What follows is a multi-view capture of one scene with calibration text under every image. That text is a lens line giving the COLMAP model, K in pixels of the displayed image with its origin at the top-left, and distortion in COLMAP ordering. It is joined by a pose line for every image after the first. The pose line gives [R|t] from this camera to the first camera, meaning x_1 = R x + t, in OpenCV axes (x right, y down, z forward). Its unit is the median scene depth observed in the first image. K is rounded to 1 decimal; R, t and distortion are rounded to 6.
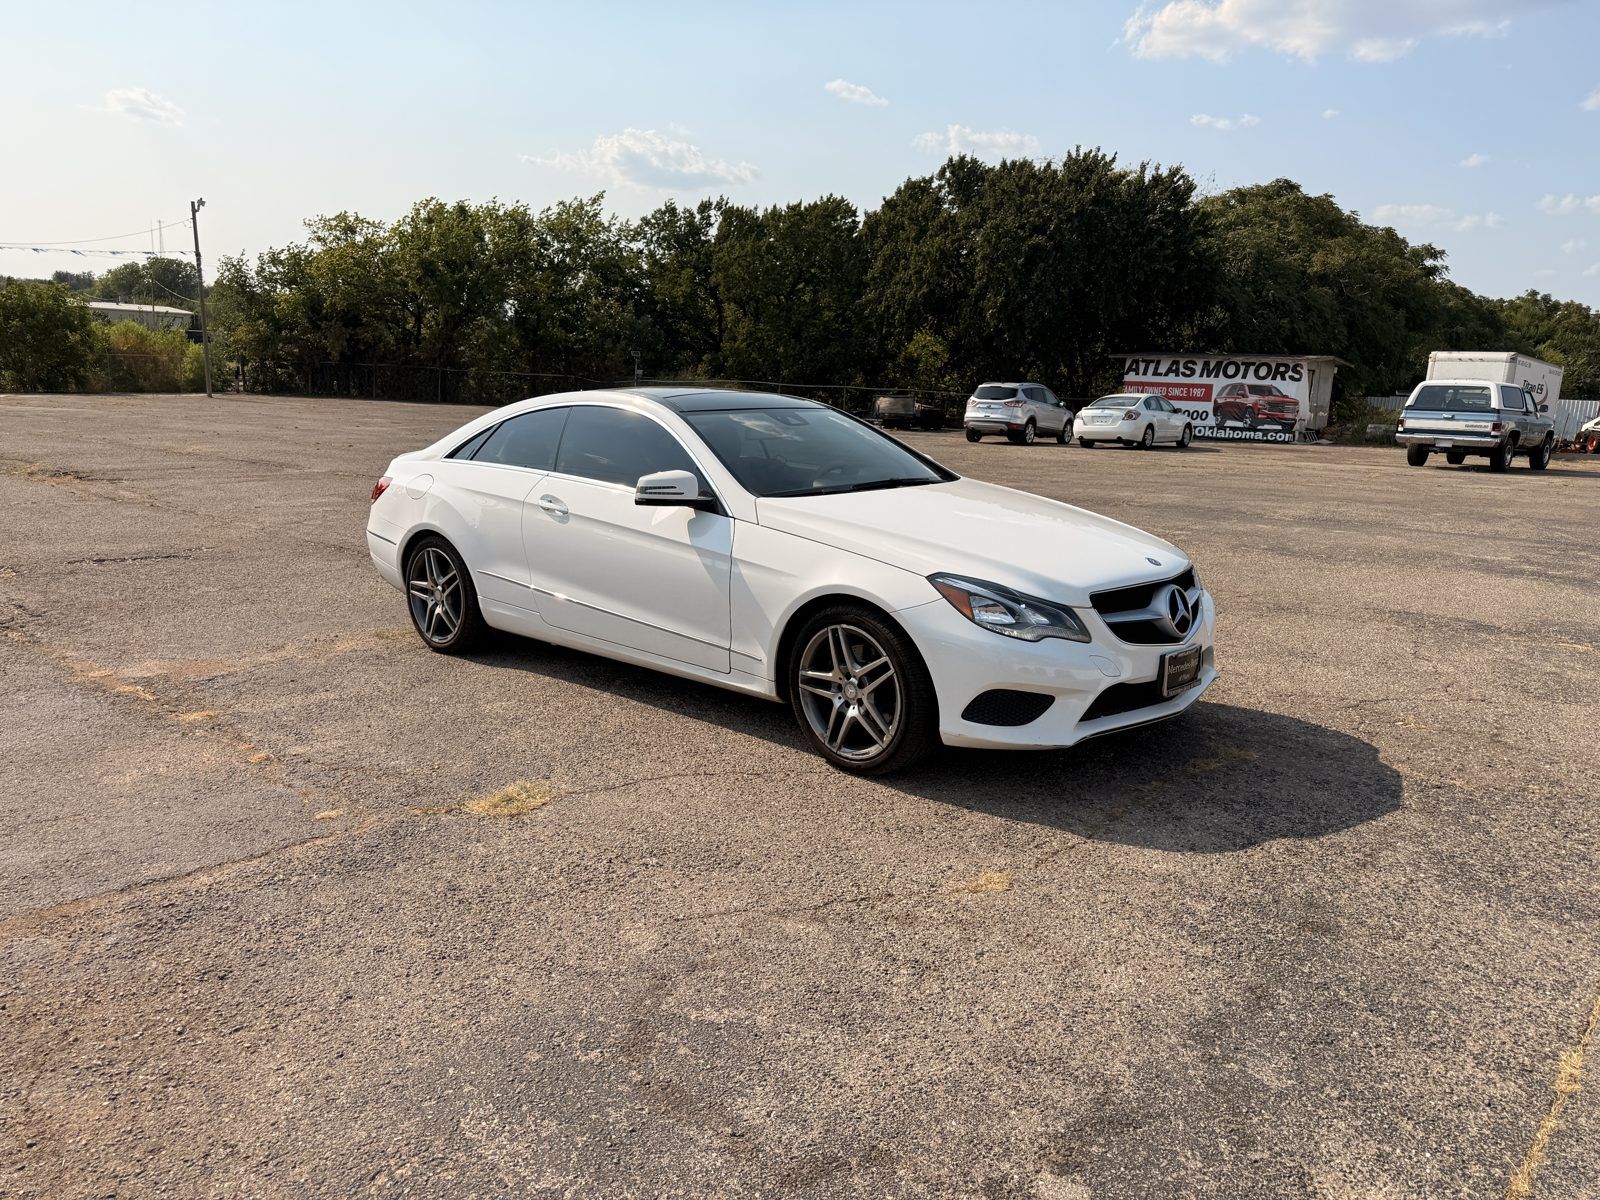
lens RADIAL K [[1142.5, 0, 803.9], [0, 1142.5, 593.2], [0, 0, 1]] dist [0.041865, -0.051251]
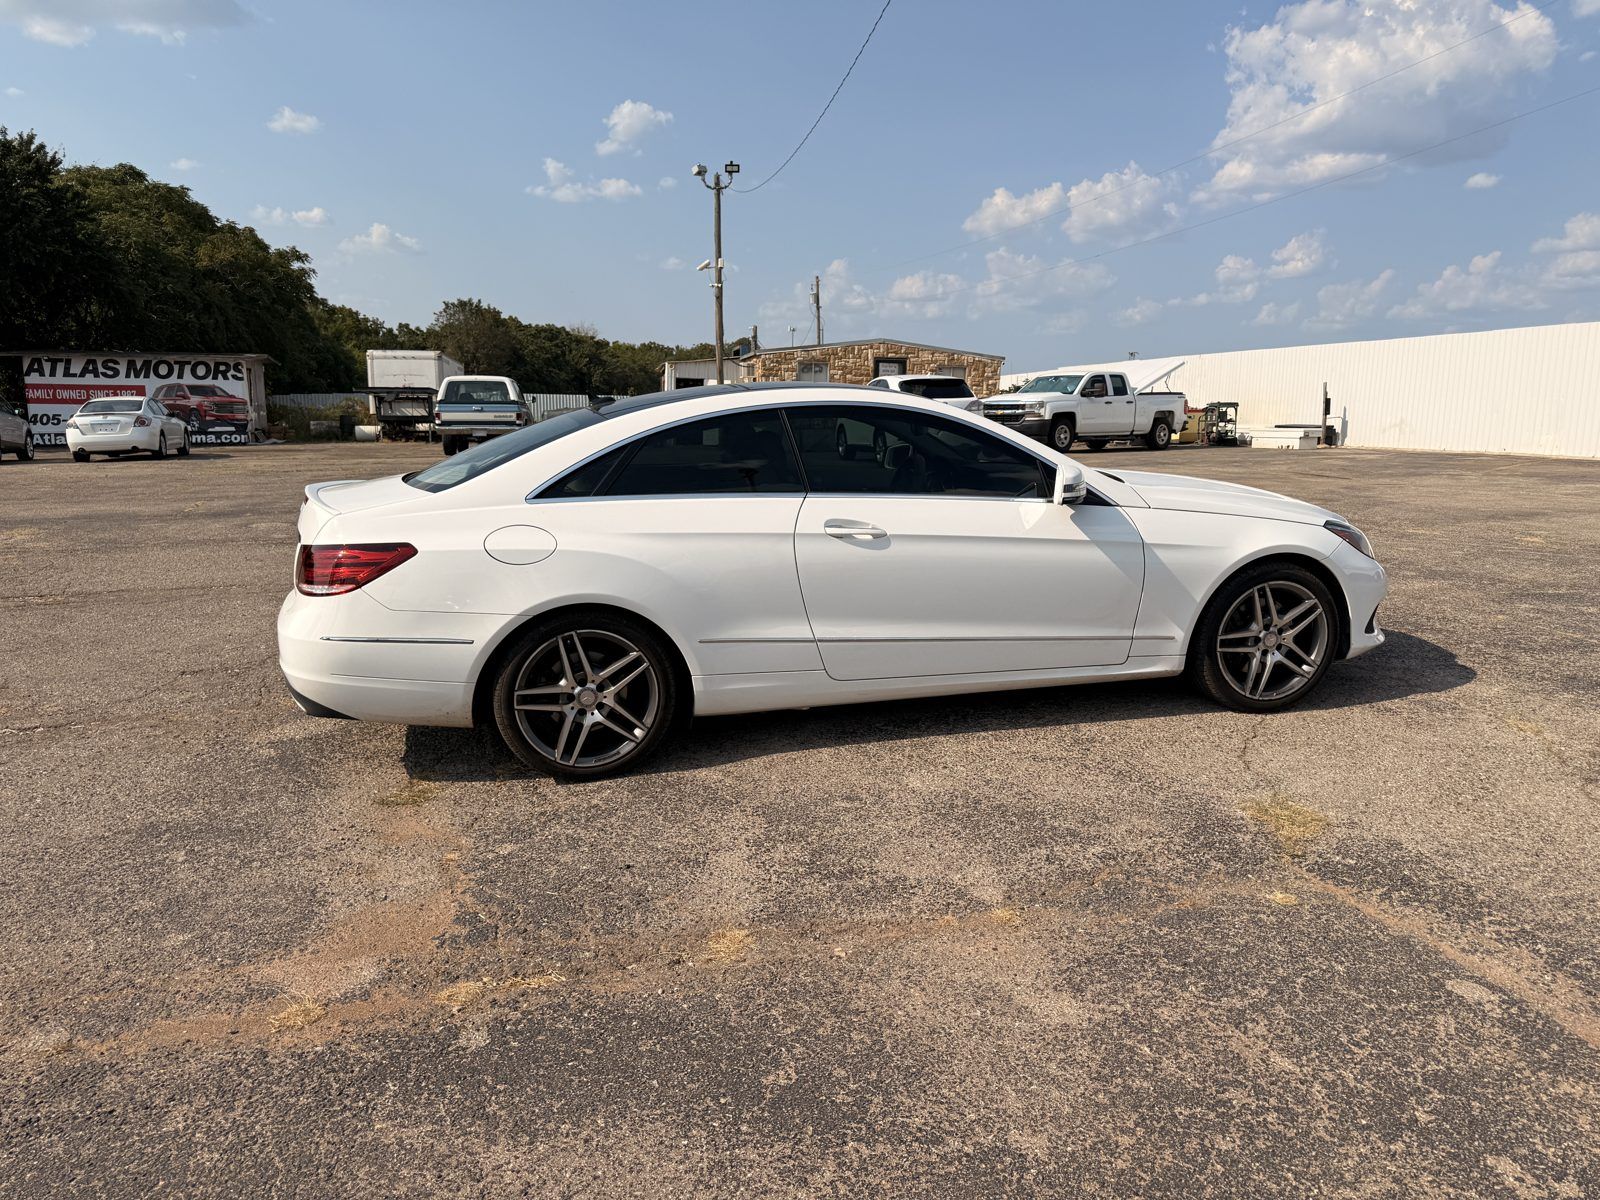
lens RADIAL K [[1142.5, 0, 738.2], [0, 1142.5, 628.7], [0, 0, 1]] dist [0.041865, -0.051251]
pose [[0.558068, -0.193926, 0.806817, -0.164013], [0.170428, 0.978366, 0.117275, -0.020778], [-0.812105, 0.072057, 0.579045, 0.107170]]
